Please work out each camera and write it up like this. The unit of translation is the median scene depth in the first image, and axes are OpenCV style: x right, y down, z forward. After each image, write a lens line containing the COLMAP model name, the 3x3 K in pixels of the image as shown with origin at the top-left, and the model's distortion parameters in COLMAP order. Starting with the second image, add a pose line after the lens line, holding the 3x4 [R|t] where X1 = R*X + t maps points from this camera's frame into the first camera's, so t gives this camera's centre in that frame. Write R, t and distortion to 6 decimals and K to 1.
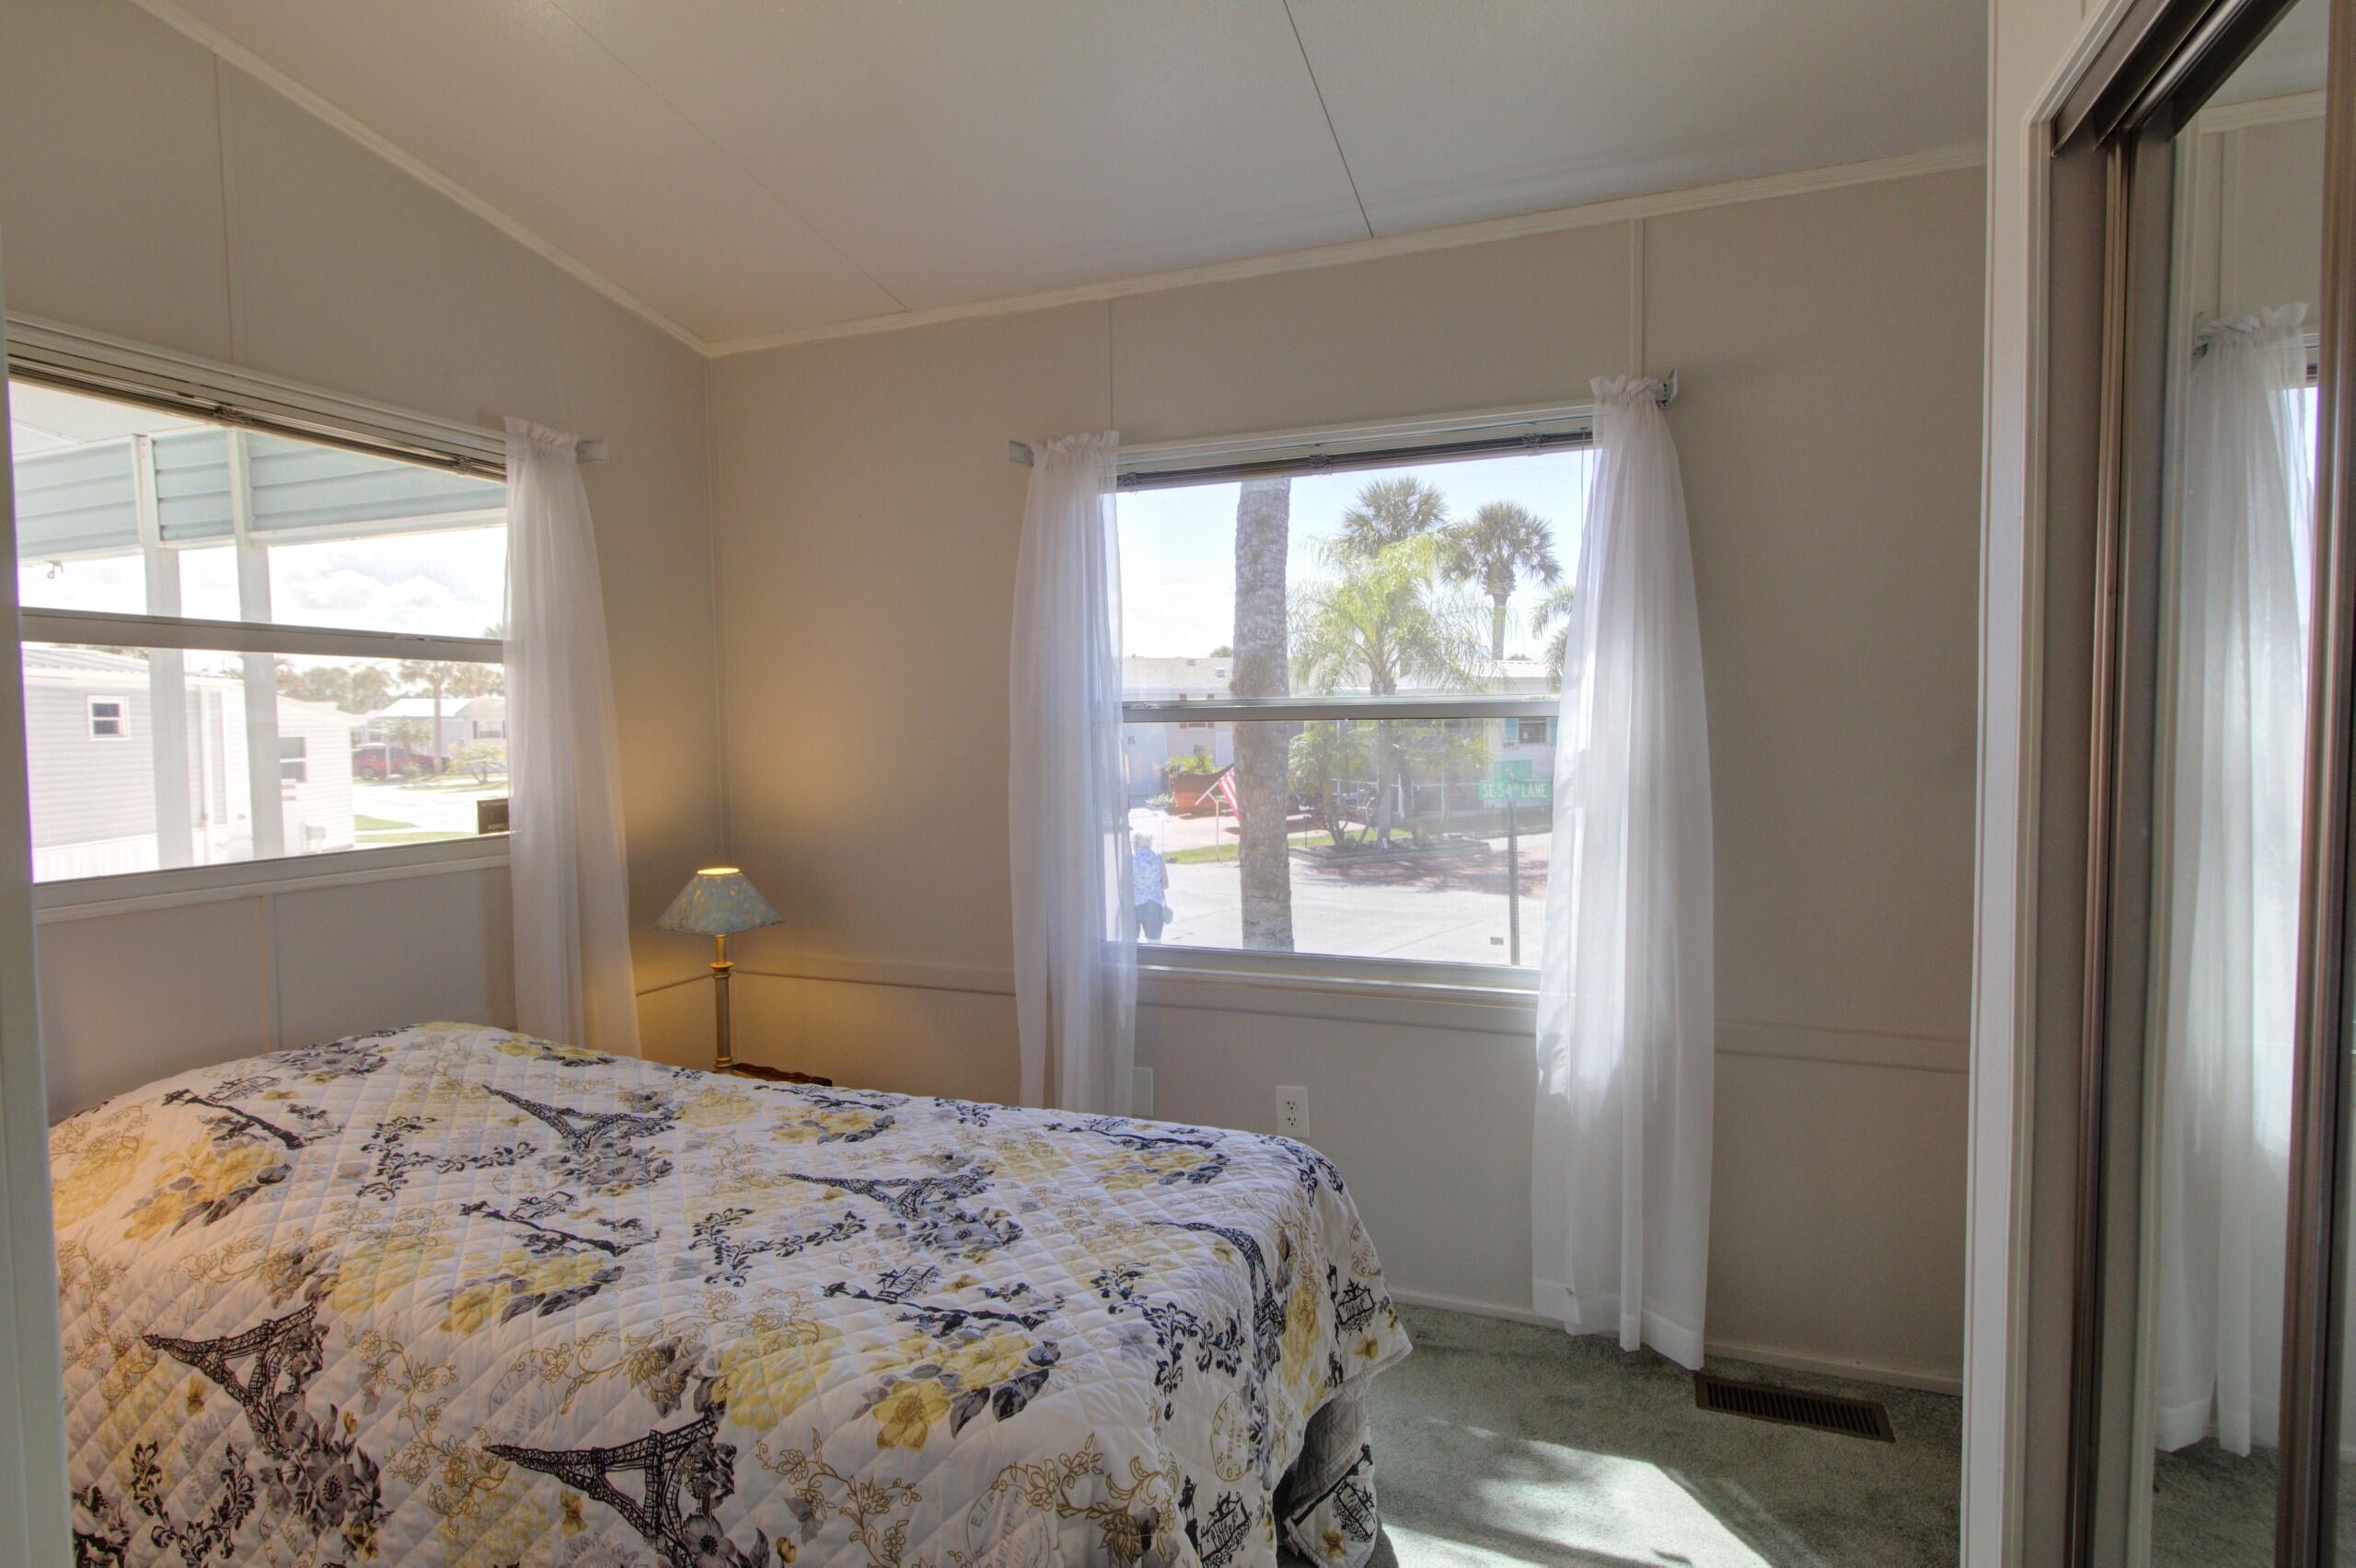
lens RADIAL K [[1179.5, 0, 1165.1], [0, 1179.5, 776.6], [0, 0, 1]] dist [-0.006351, -0.000835]
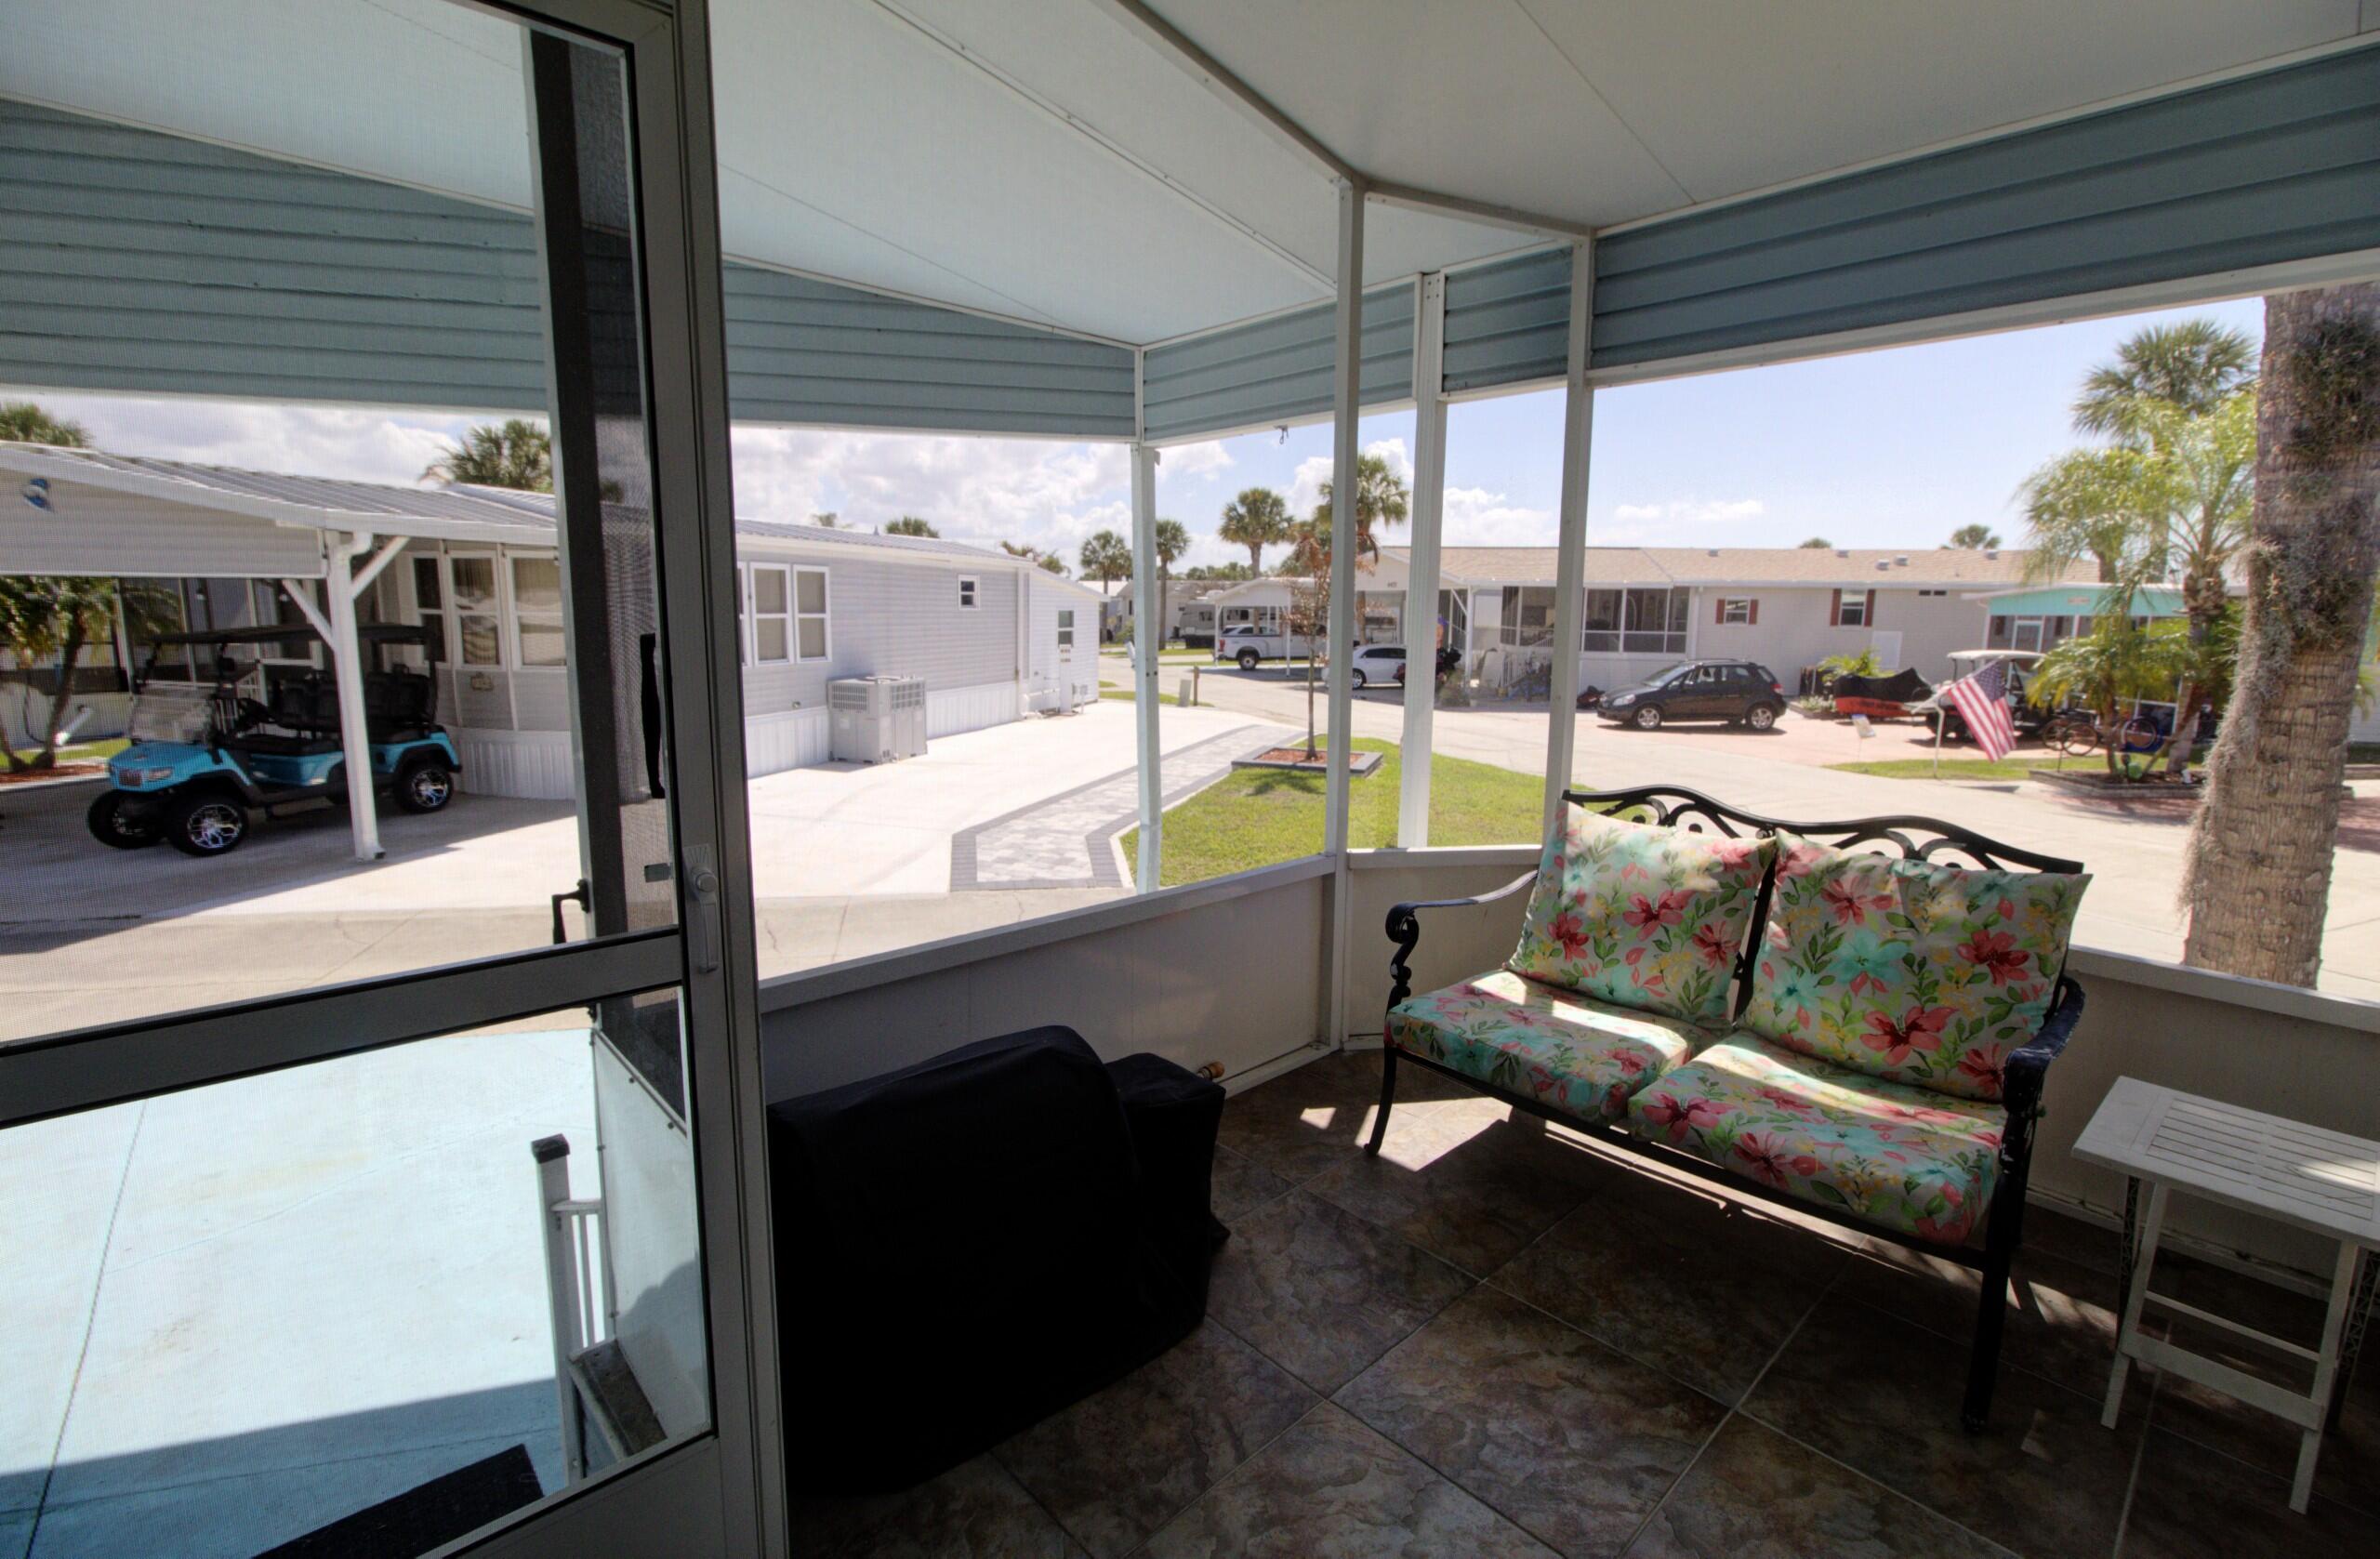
lens RADIAL K [[1091.2, 0, 1205.6], [0, 1091.2, 777.5], [0, 0, 1]] dist [-0.005612, 0.004314]
pose [[0.893090, 0.092947, -0.440171, -0.613822], [-0.046102, 0.992182, 0.115970, 0.005583], [0.447509, -0.083279, 0.890394, 0.140353]]
